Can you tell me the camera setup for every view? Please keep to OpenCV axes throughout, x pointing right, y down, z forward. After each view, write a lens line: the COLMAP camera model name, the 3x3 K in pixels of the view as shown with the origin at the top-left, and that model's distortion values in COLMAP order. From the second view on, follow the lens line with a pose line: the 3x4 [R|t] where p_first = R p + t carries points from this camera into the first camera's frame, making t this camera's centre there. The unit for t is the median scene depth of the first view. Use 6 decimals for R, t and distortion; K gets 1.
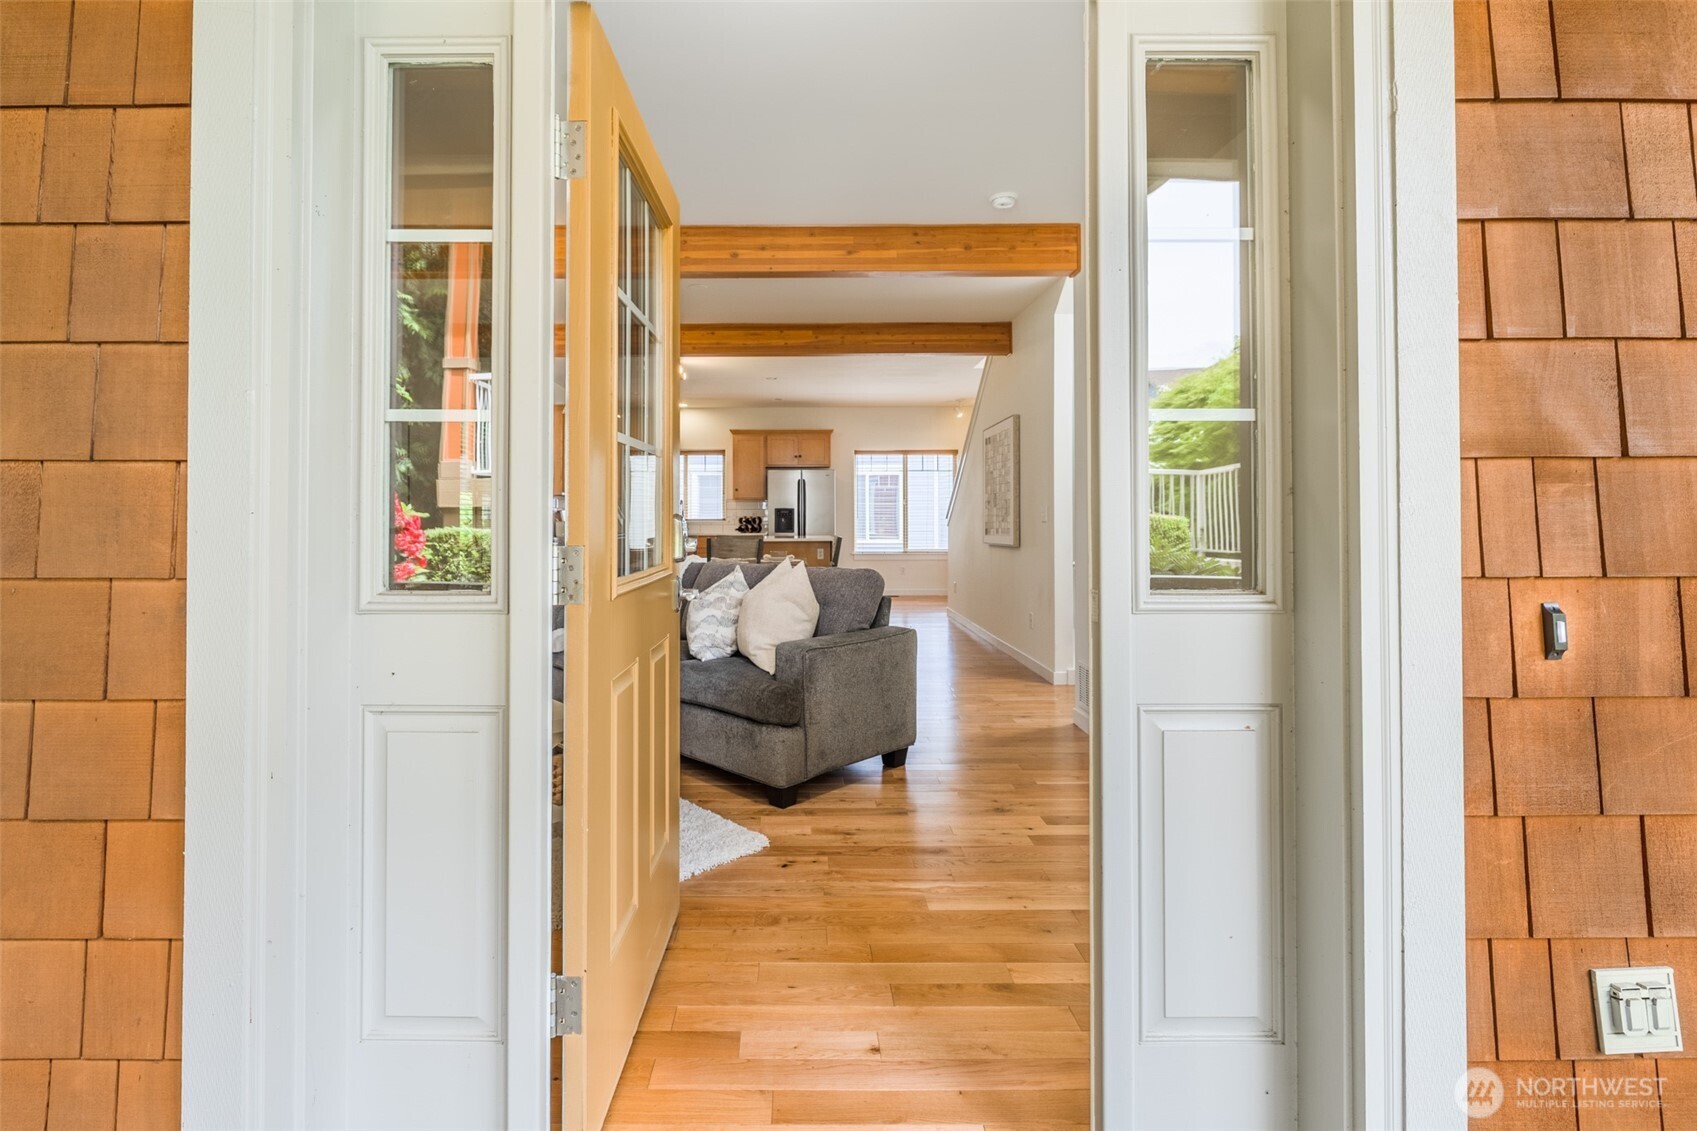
lens RADIAL K [[785.5, 0, 794.7], [0, 785.5, 514.2], [0, 0, 1]] dist [-0.009610, 0.004055]
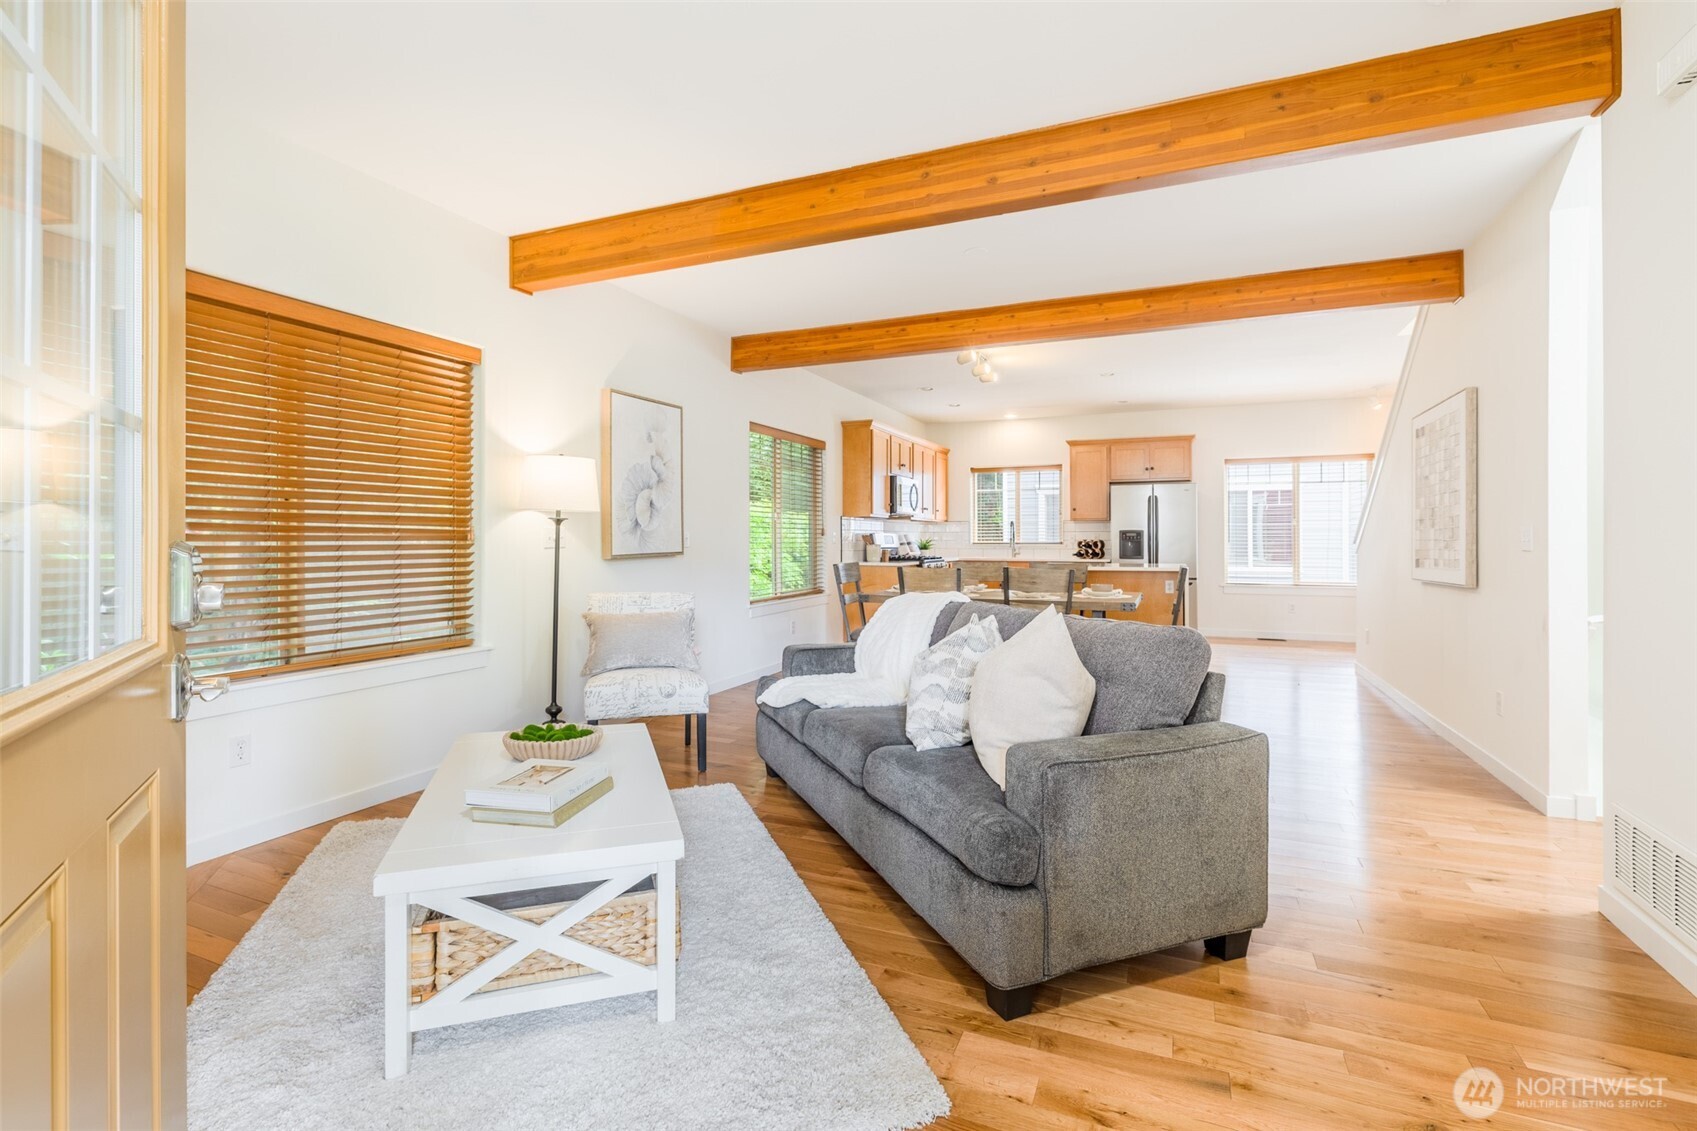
lens RADIAL K [[785.5, 0, 831.9], [0, 785.5, 538.3], [0, 0, 1]] dist [-0.009610, 0.004055]
pose [[0.918442, 0.001373, -0.395553, 0.046983], [-0.000509, 0.999997, 0.002289, -0.001287], [0.395555, -0.001901, 0.918440, 0.177671]]
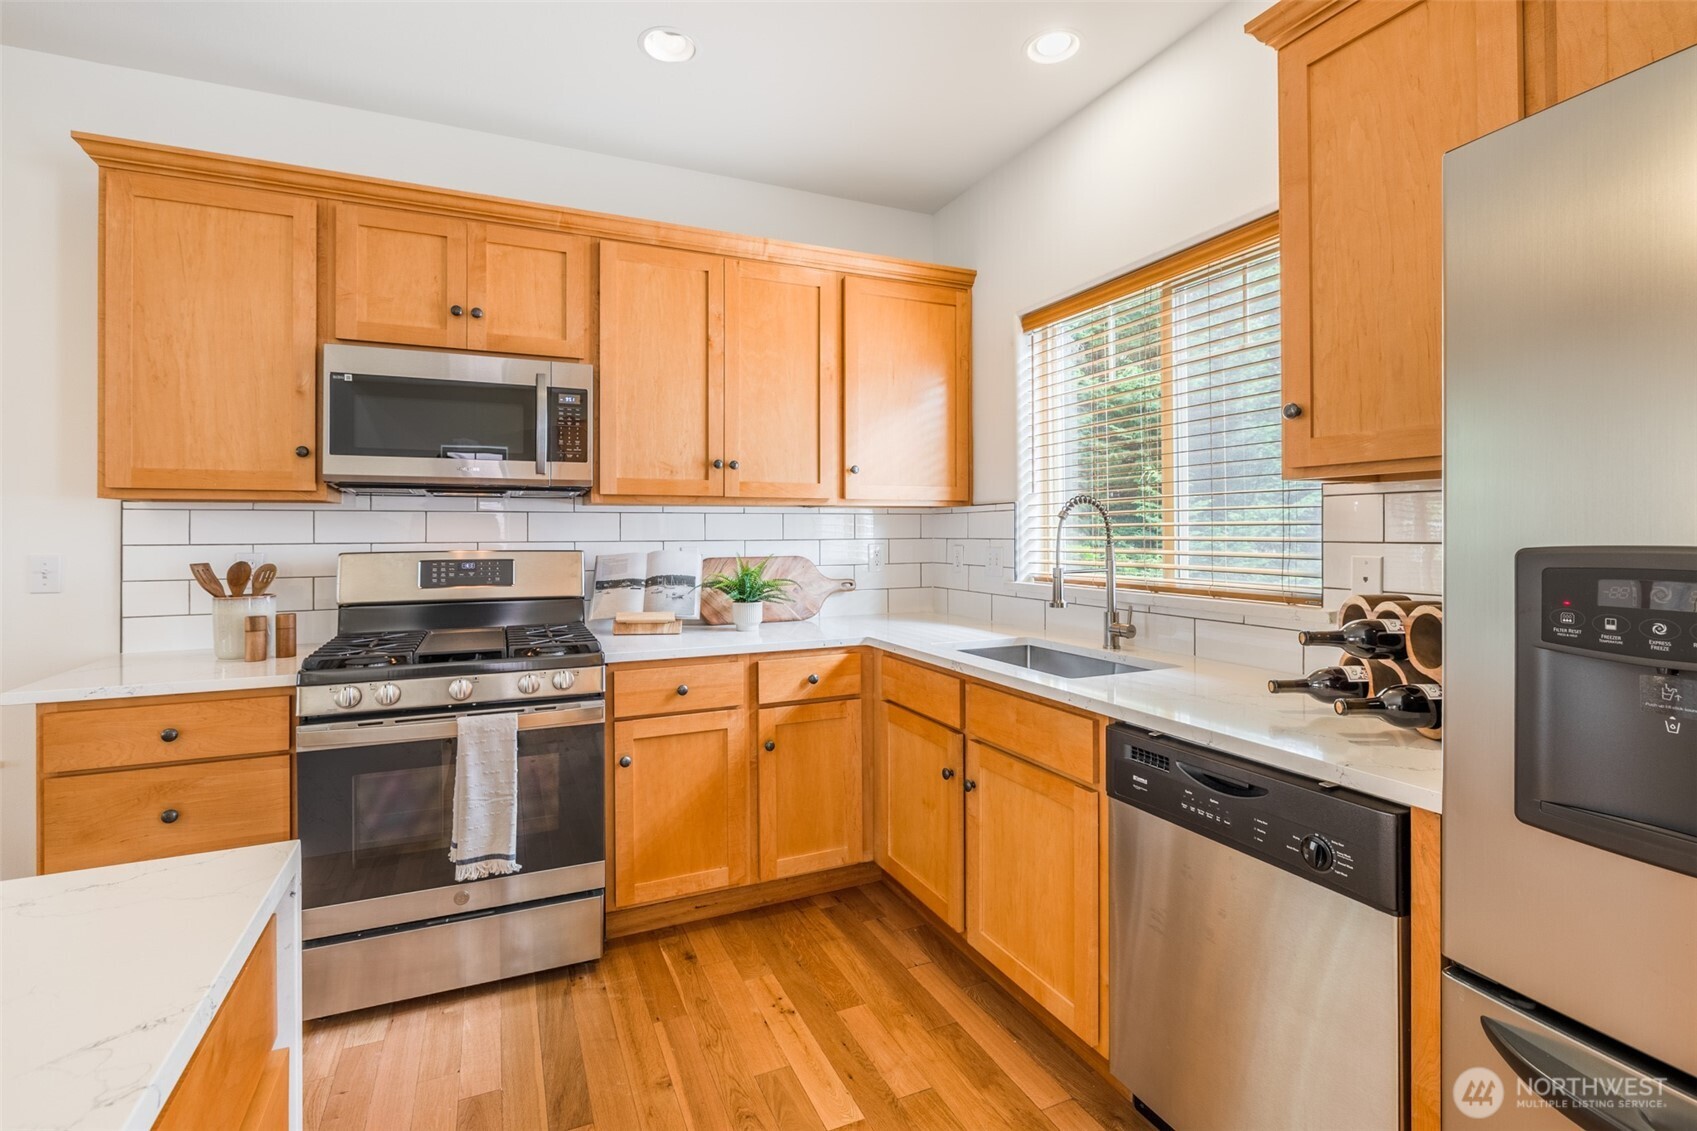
lens RADIAL K [[785.5, 0, 850.5], [0, 785.5, 526.3], [0, 0, 1]] dist [-0.009610, 0.004055]
pose [[0.423243, -0.006230, -0.905995, 0.043928], [0.007722, 0.999965, -0.003269, -0.019758], [0.905983, -0.005612, 0.423276, 1.703404]]
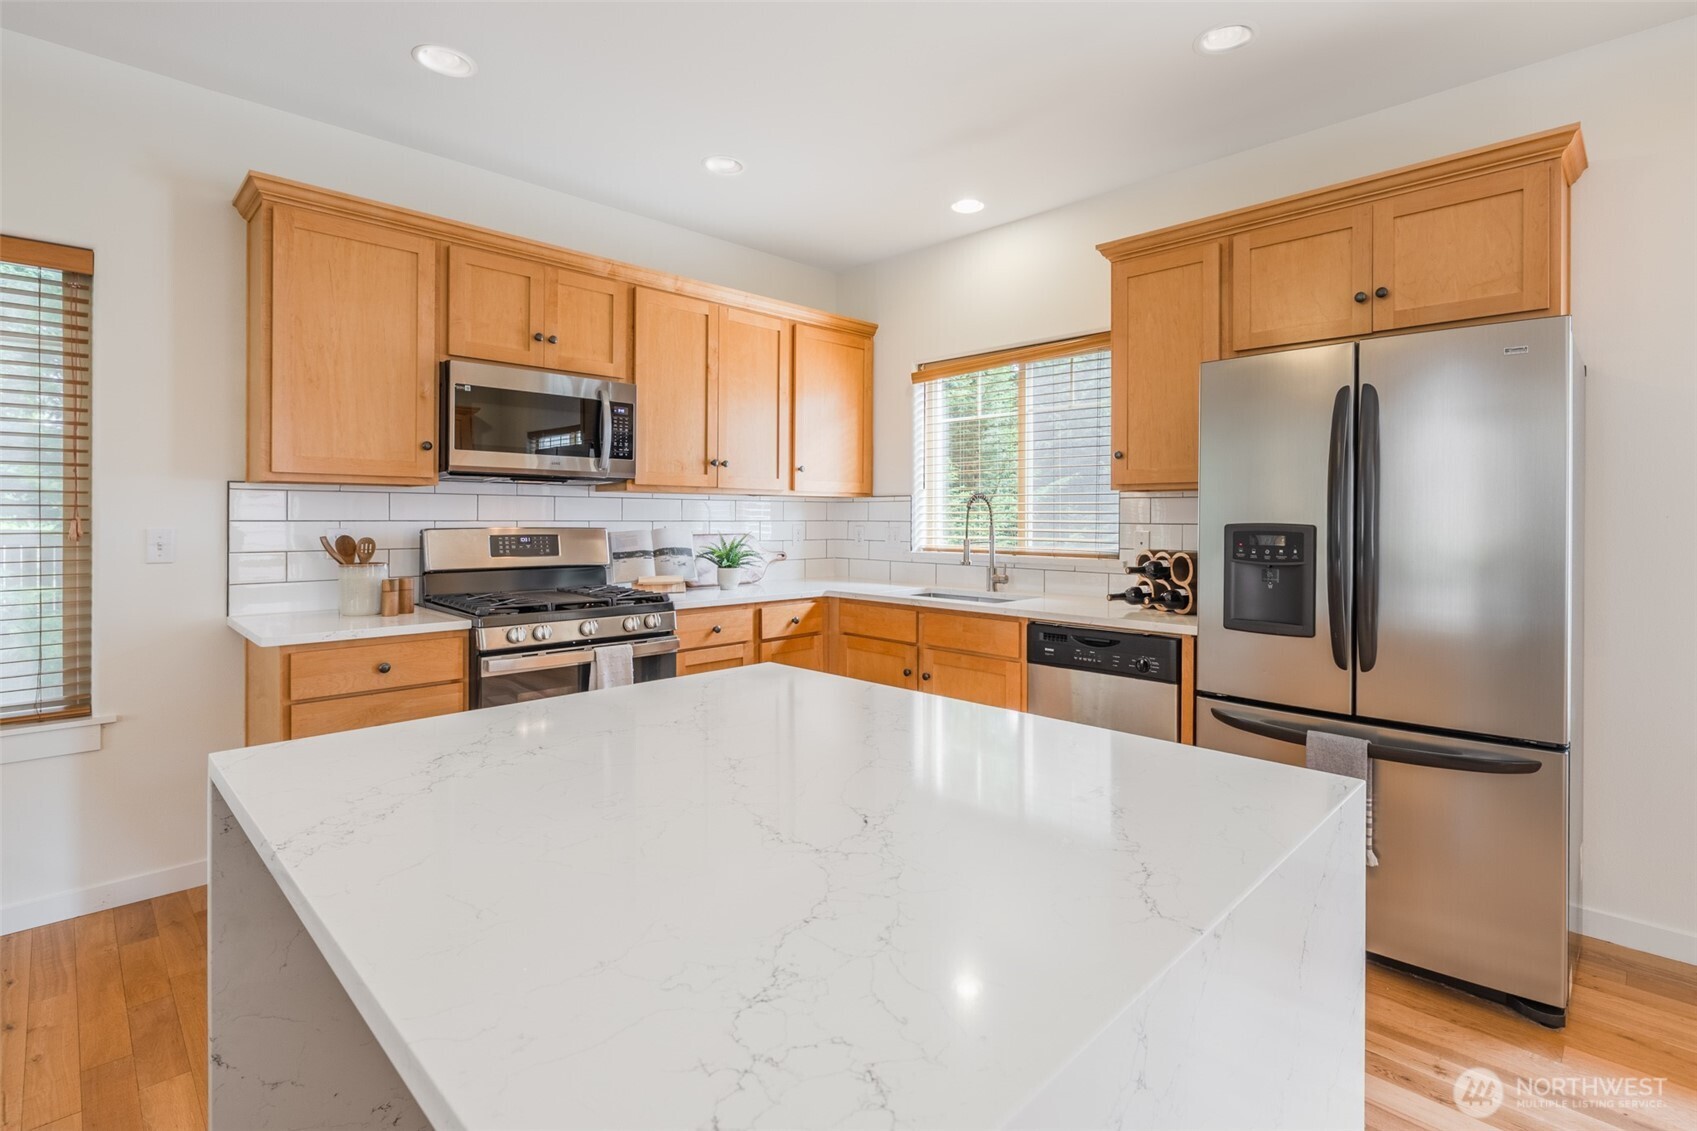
lens RADIAL K [[785.5, 0, 888.6], [0, 785.5, 516.7], [0, 0, 1]] dist [-0.009610, 0.004055]
pose [[0.728933, 0.005273, -0.684565, 0.114491], [-0.003302, 0.999986, 0.004186, -0.019723], [0.684577, -0.000791, 0.728940, 1.456247]]
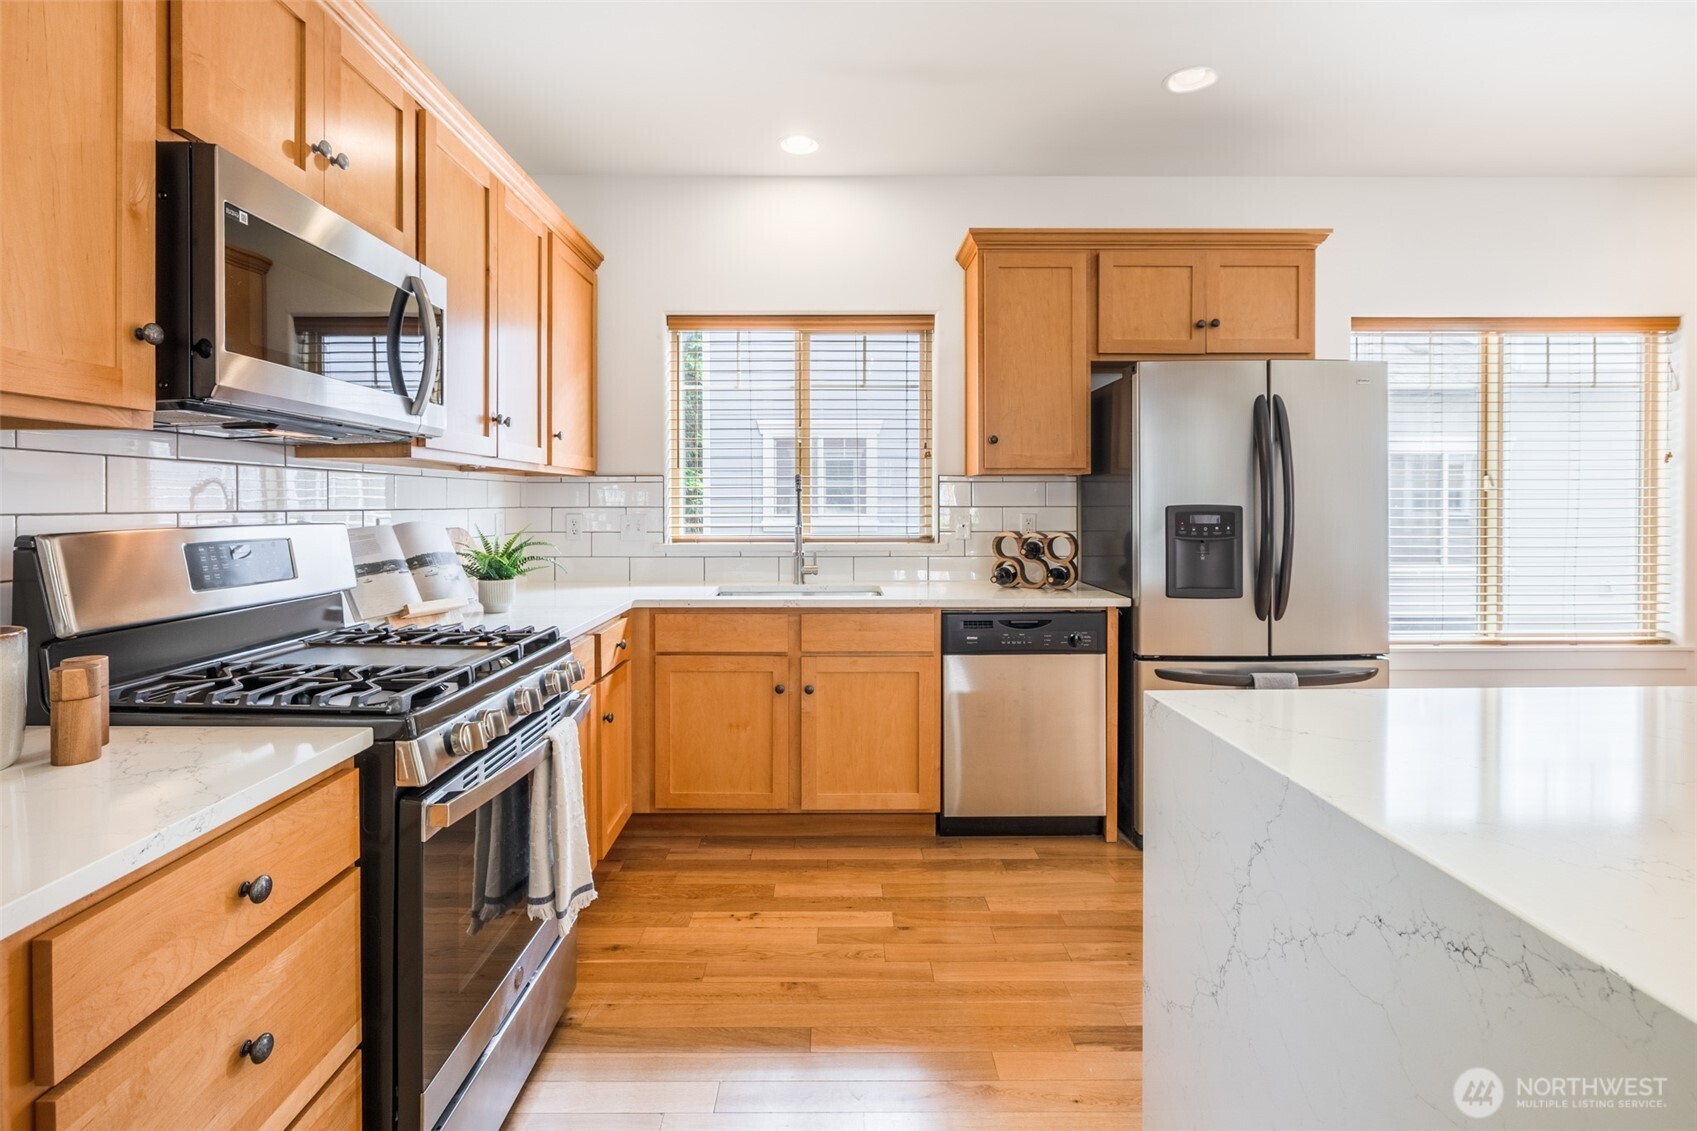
lens RADIAL K [[785.5, 0, 827.7], [0, 785.5, 506.9], [0, 0, 1]] dist [-0.009610, 0.004055]
pose [[0.999967, 0.000903, 0.008119, -0.268932], [-0.000977, 0.999958, 0.009151, -0.018065], [-0.008111, -0.009159, 0.999925, 1.406955]]
